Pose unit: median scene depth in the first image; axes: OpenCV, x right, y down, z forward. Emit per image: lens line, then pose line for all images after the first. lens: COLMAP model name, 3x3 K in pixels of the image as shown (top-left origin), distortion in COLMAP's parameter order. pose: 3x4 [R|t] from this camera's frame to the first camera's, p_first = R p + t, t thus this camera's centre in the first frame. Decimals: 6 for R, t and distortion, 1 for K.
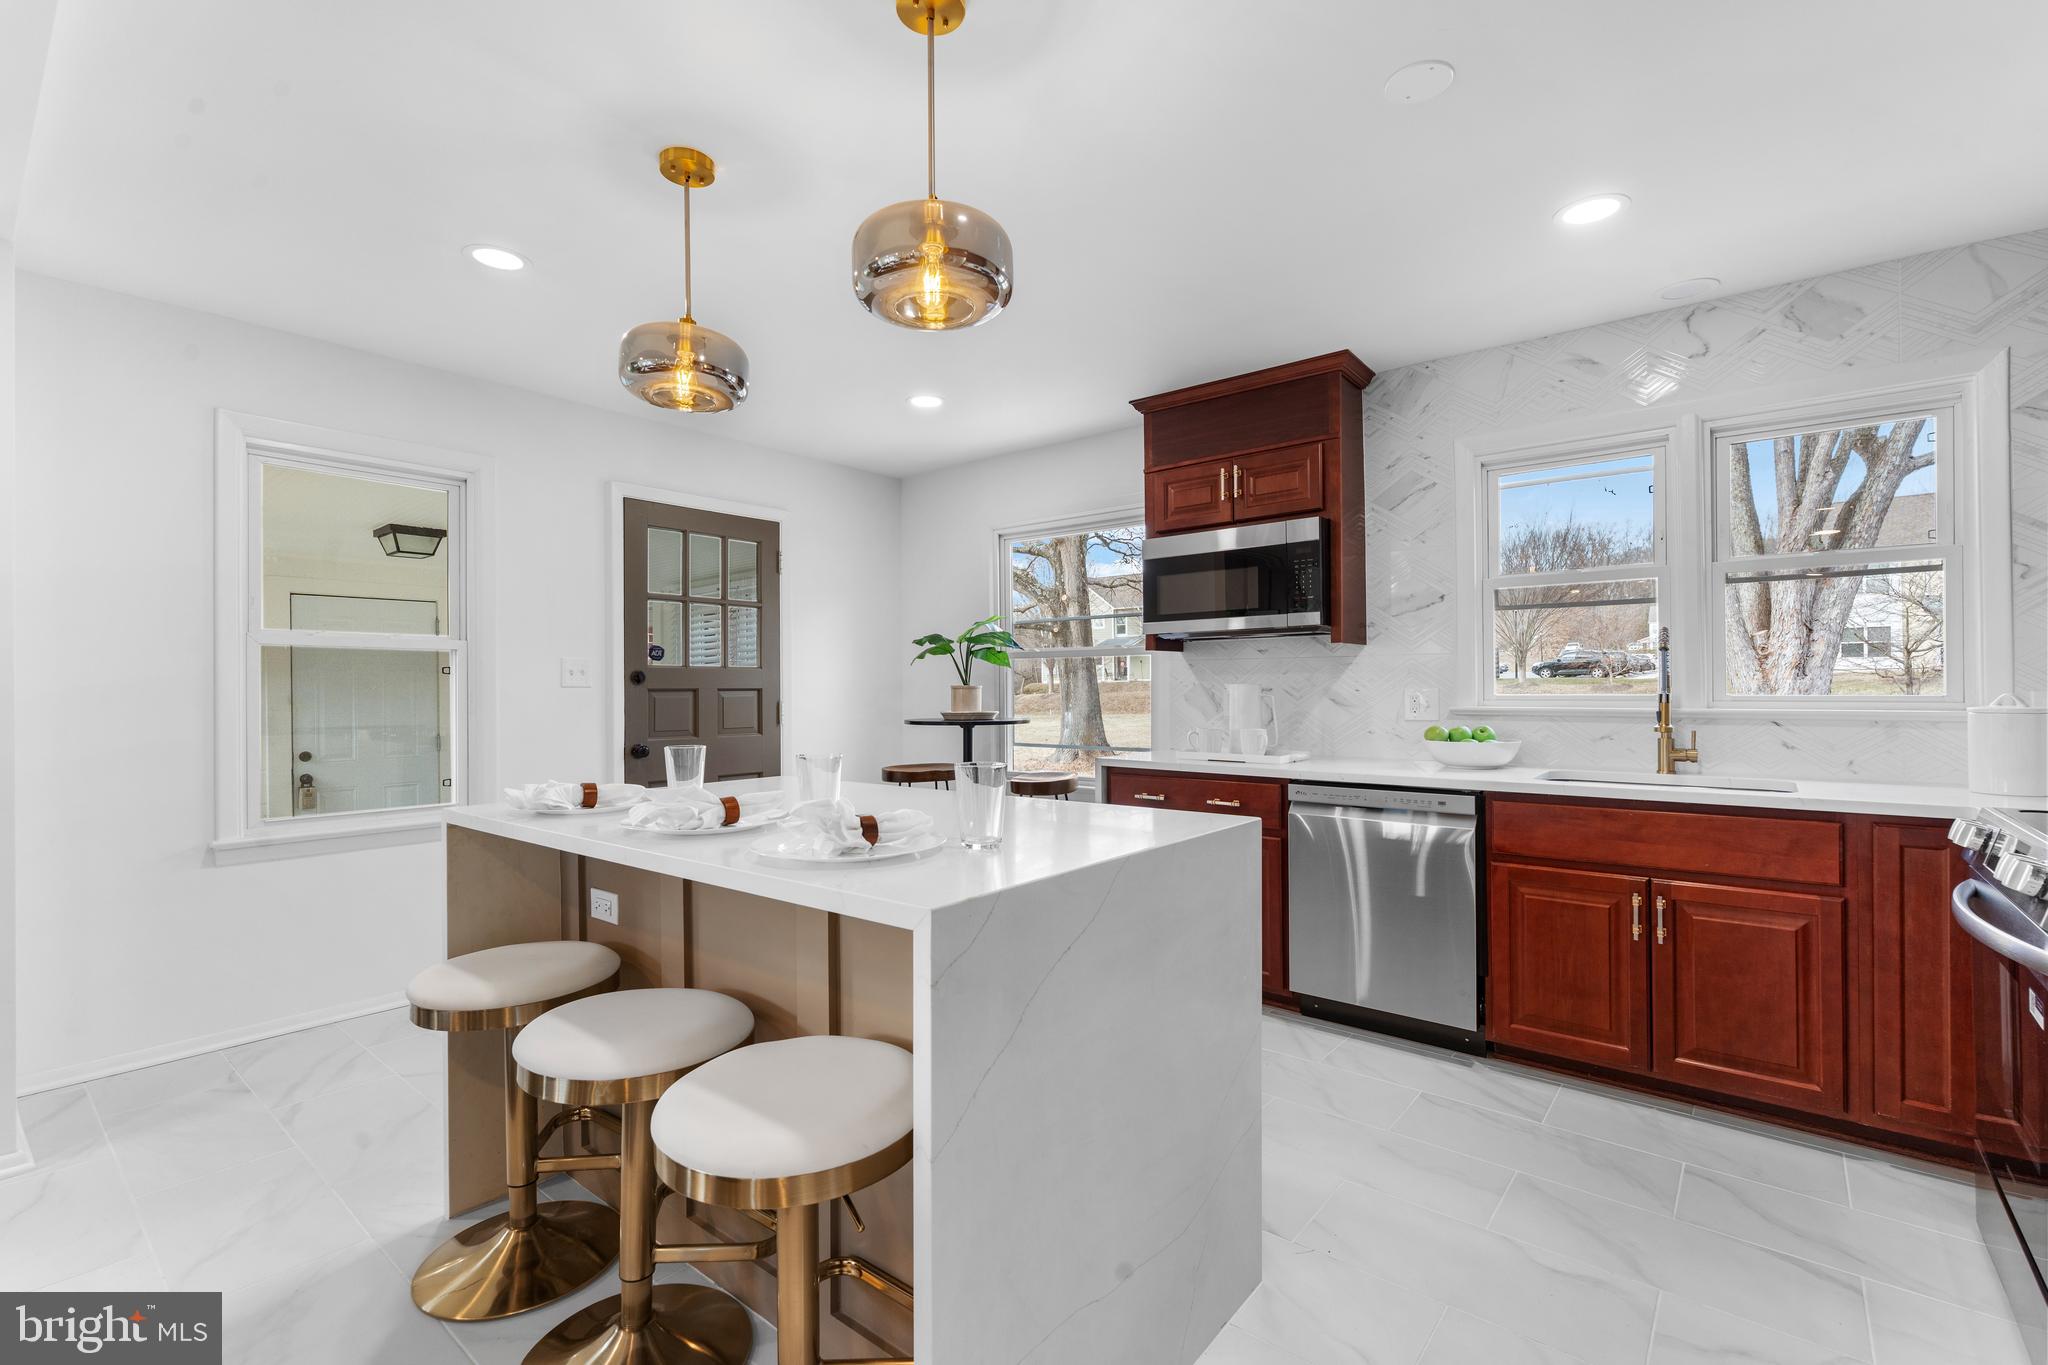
lens RADIAL K [[904.9, 0, 1020.9], [0, 904.9, 681.6], [0, 0, 1]] dist [-0.001760, 0.000250]
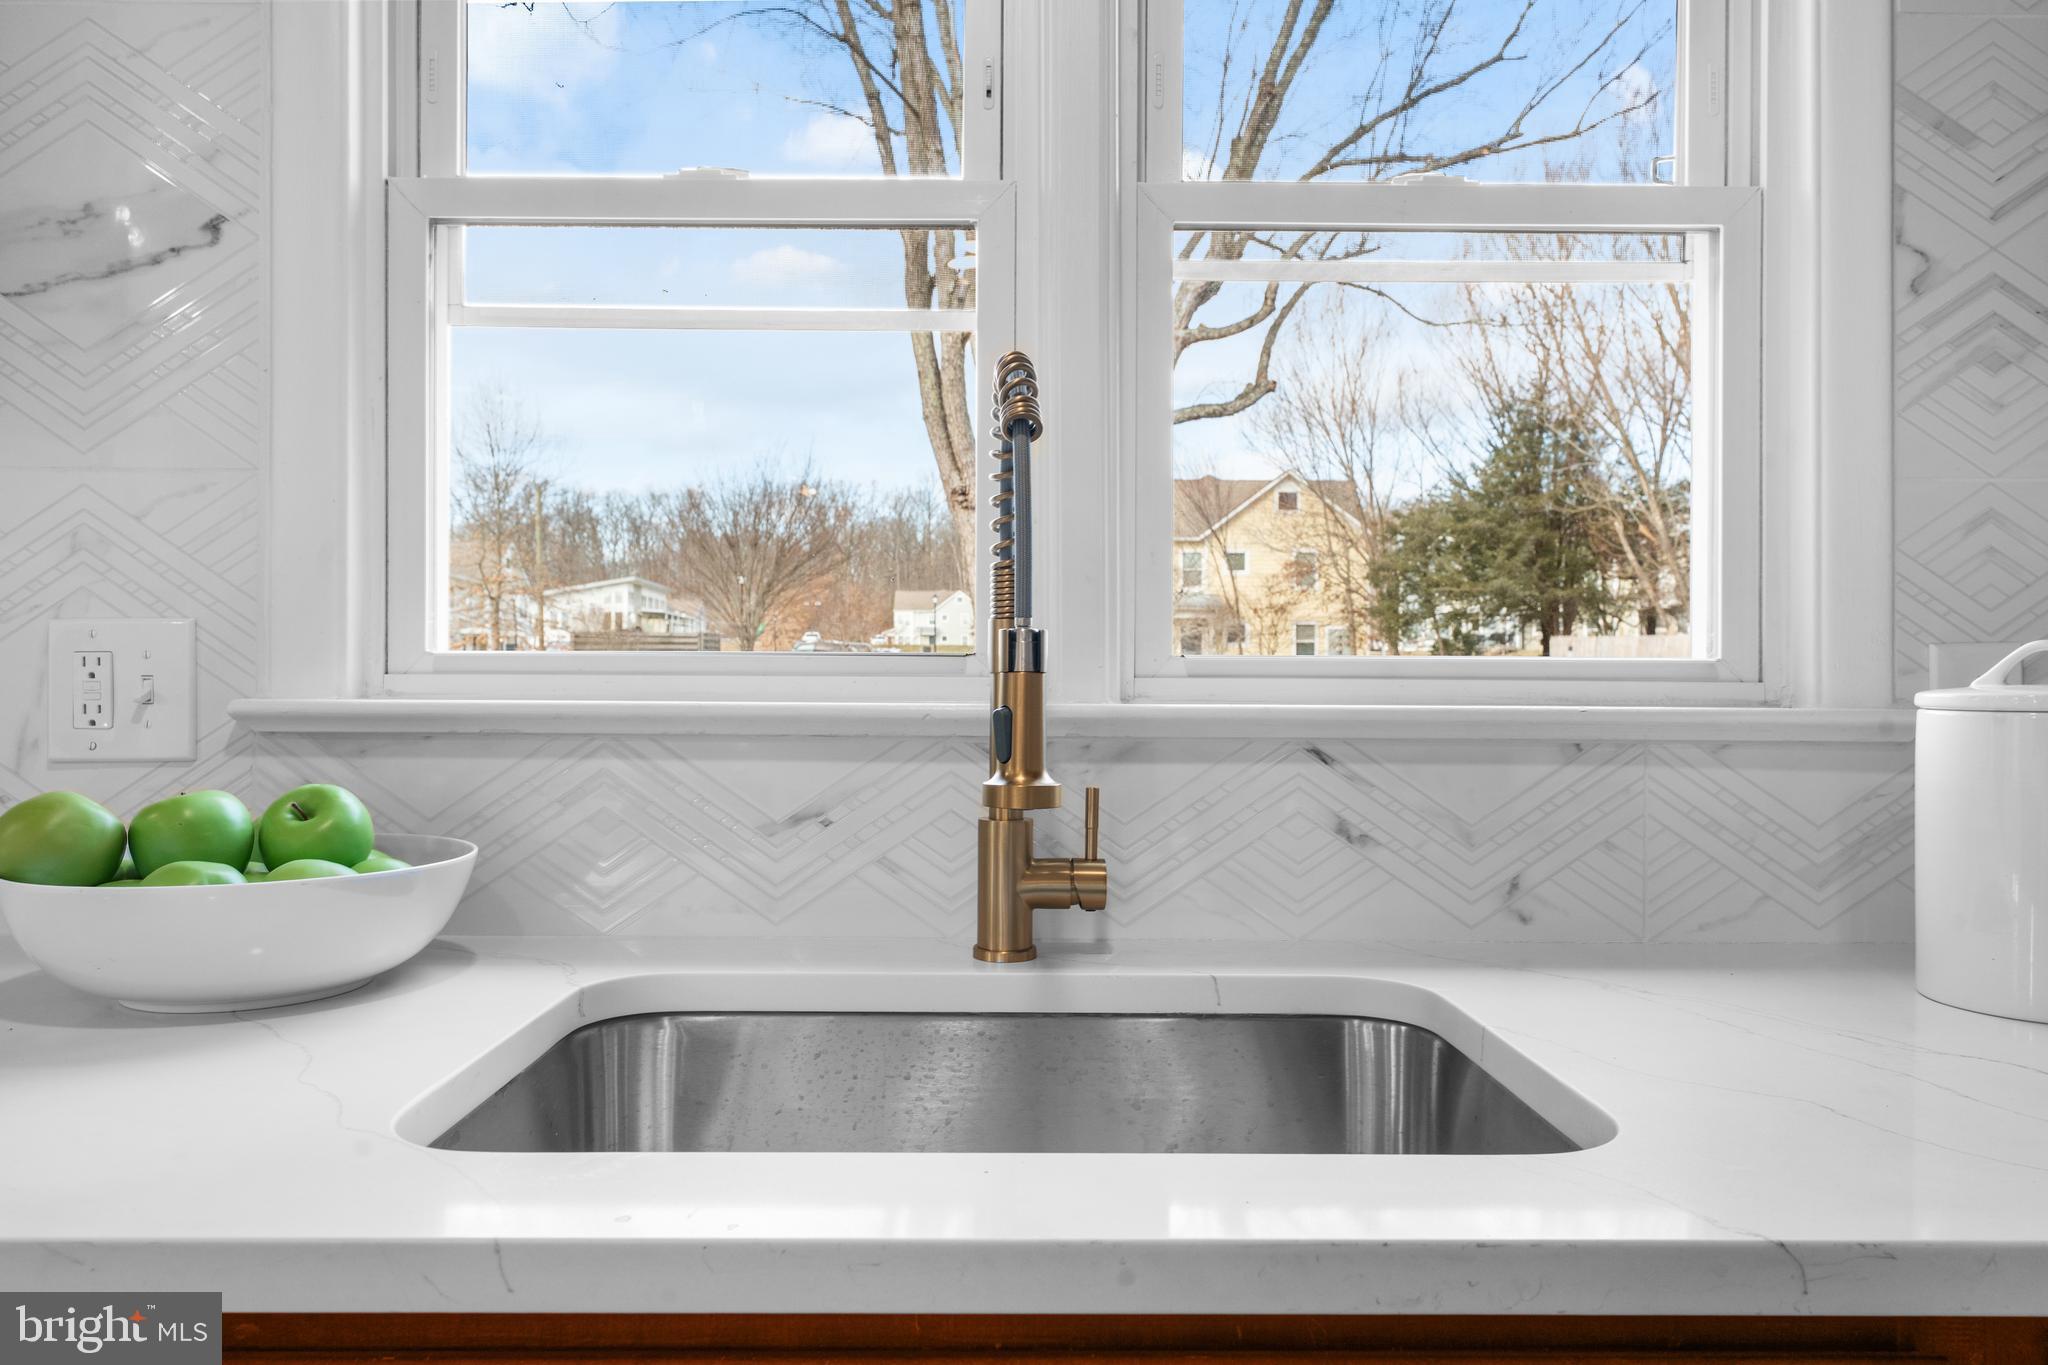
lens RADIAL K [[1353.5, 0, 1019.7], [0, 1353.5, 690.1], [0, 0, 1]] dist [-0.002498, -0.001377]
pose [[0.764467, 0.008847, 0.644603, 0.404440], [-0.012963, 0.999915, 0.001650, 0.021782], [-0.644533, -0.009617, 0.764516, 0.607012]]
